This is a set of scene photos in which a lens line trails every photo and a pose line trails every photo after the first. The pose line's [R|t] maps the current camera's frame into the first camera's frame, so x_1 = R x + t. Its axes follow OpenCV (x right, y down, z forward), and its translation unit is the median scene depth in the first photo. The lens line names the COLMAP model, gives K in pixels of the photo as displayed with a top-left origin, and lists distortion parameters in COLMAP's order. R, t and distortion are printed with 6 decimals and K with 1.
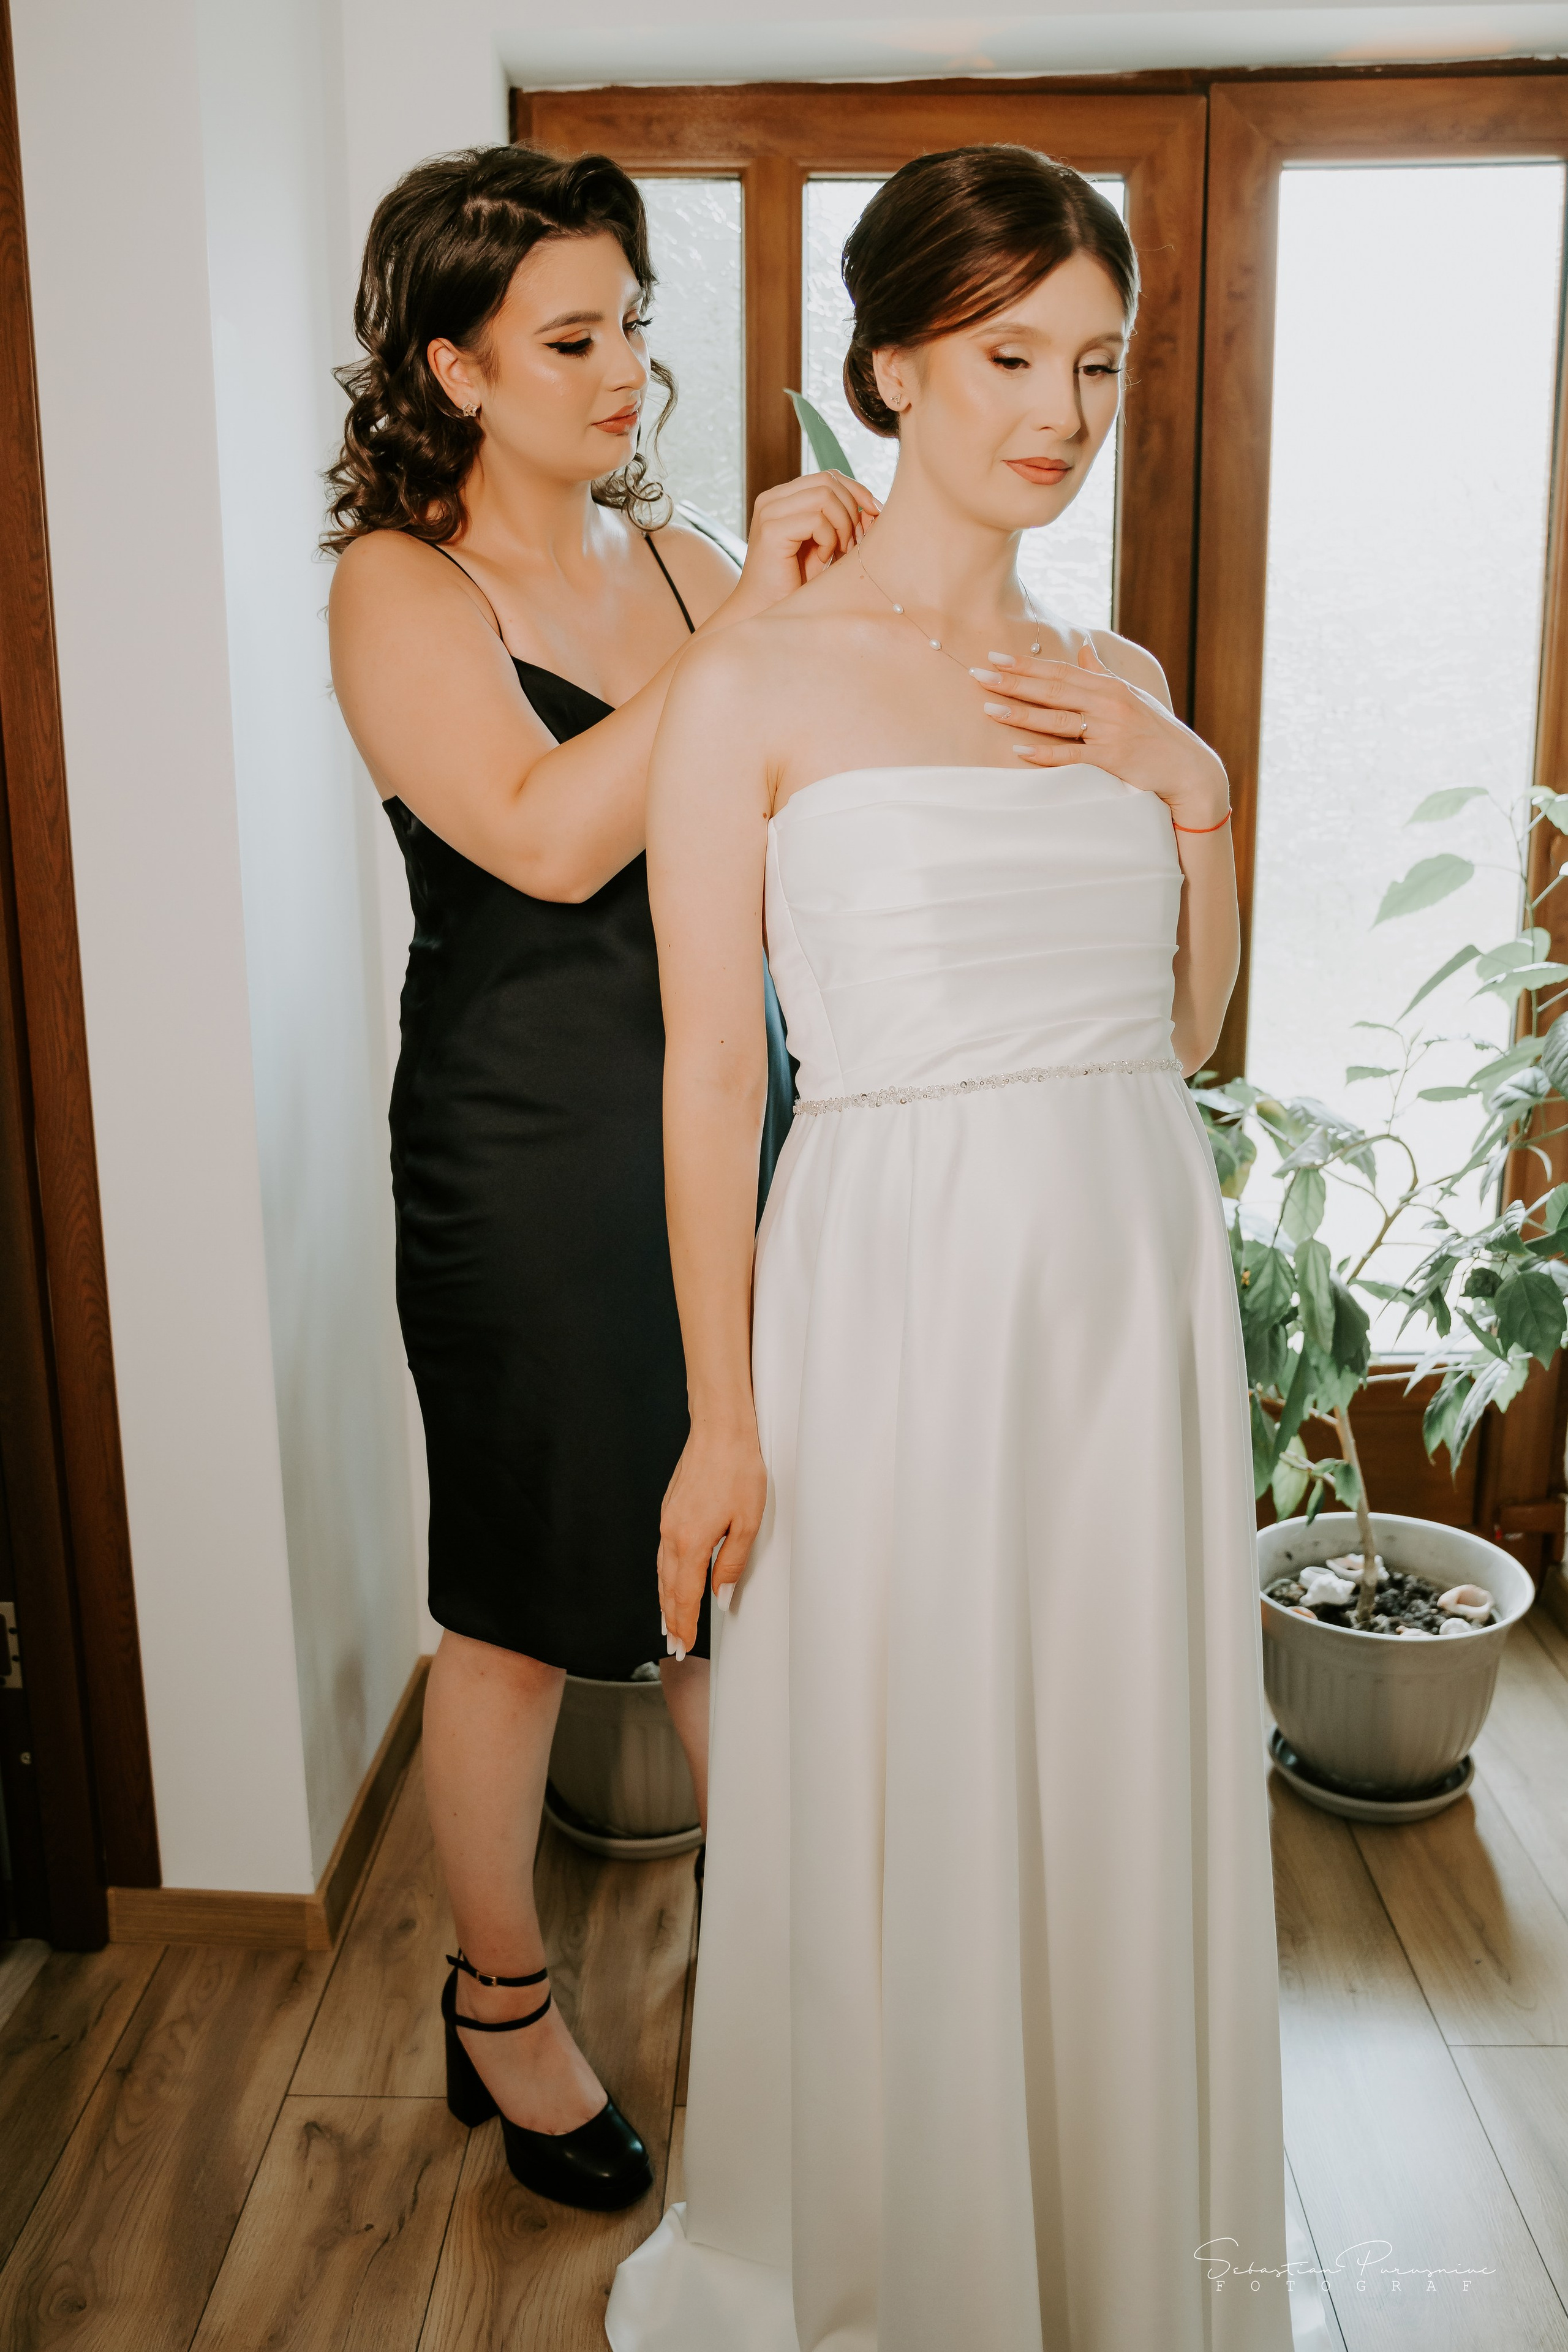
lens RADIAL K [[1931.2, 0, 756.9], [0, 1931.2, 1139.8], [0, 0, 1]] dist [-0.091372, 0.064935]
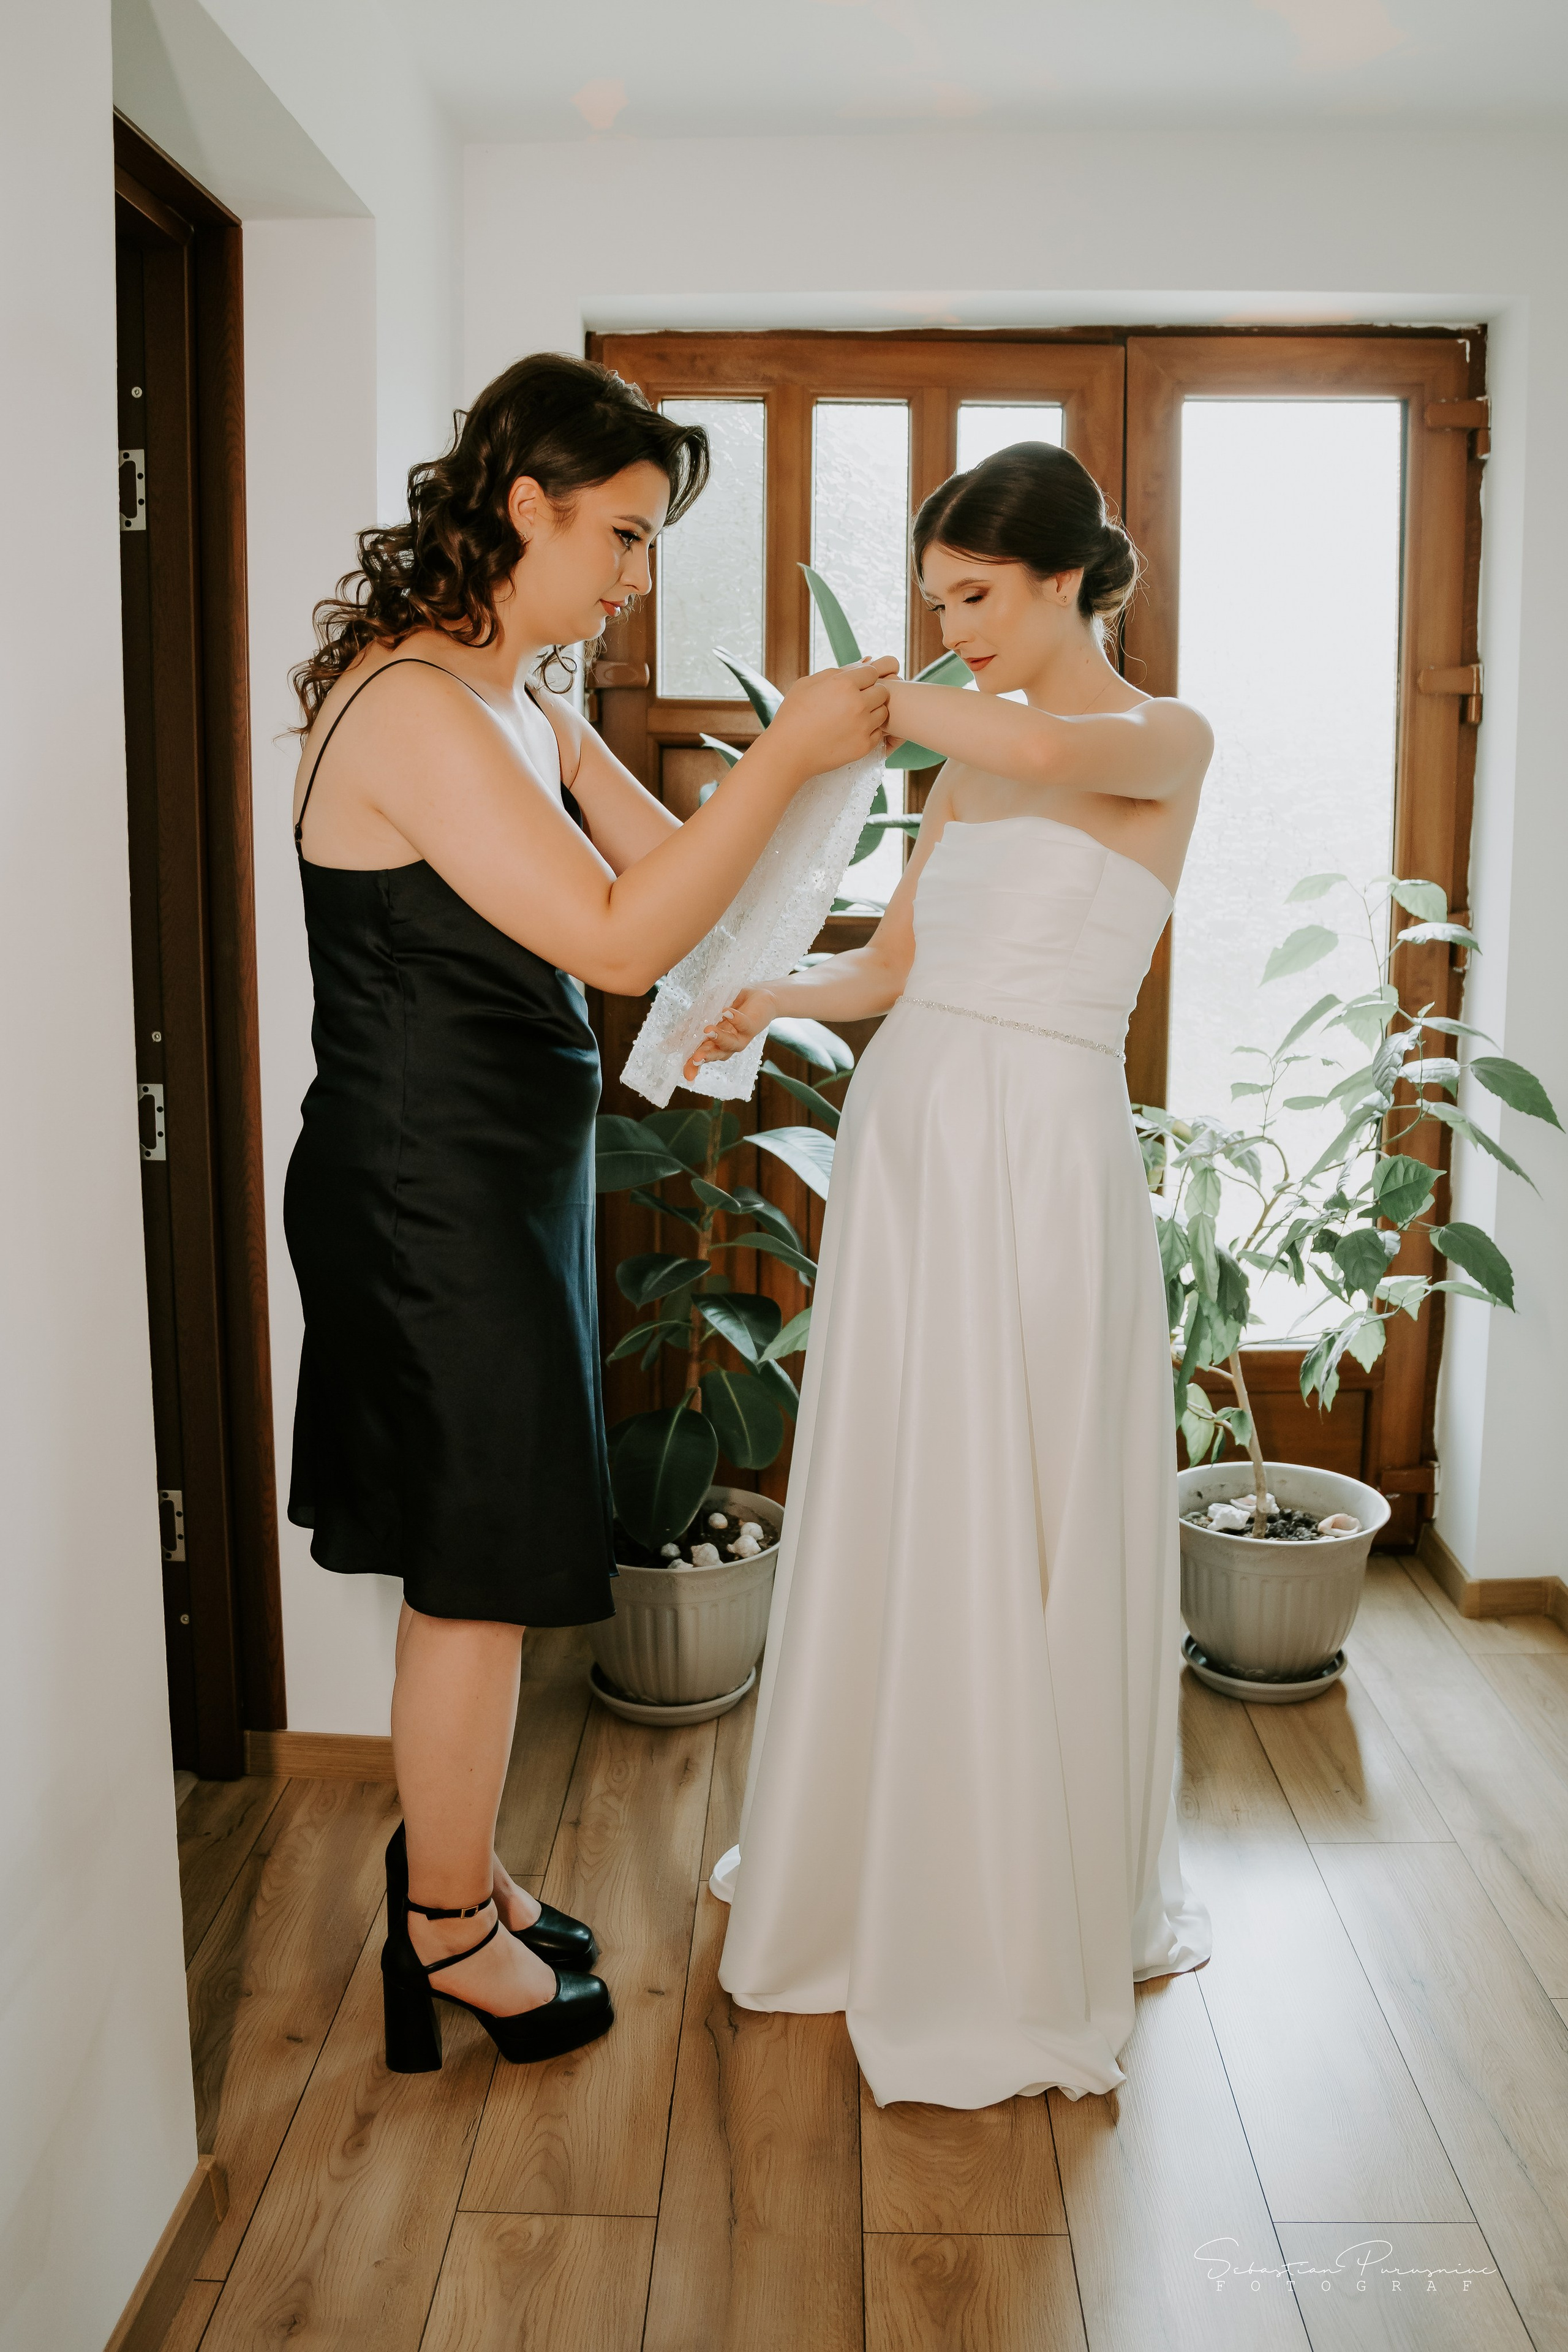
lens RADIAL K [[1918.6, 0, 768.0], [0, 1918.6, 1089.4], [0, 0, 1]] dist [-0.136227, 0.079354]
pose [[0.999901, 0.011594, 0.008018, -0.011194], [-0.010853, 0.996142, -0.087077, 0.071147], [-0.008997, 0.086981, 0.996169, -0.240751]]
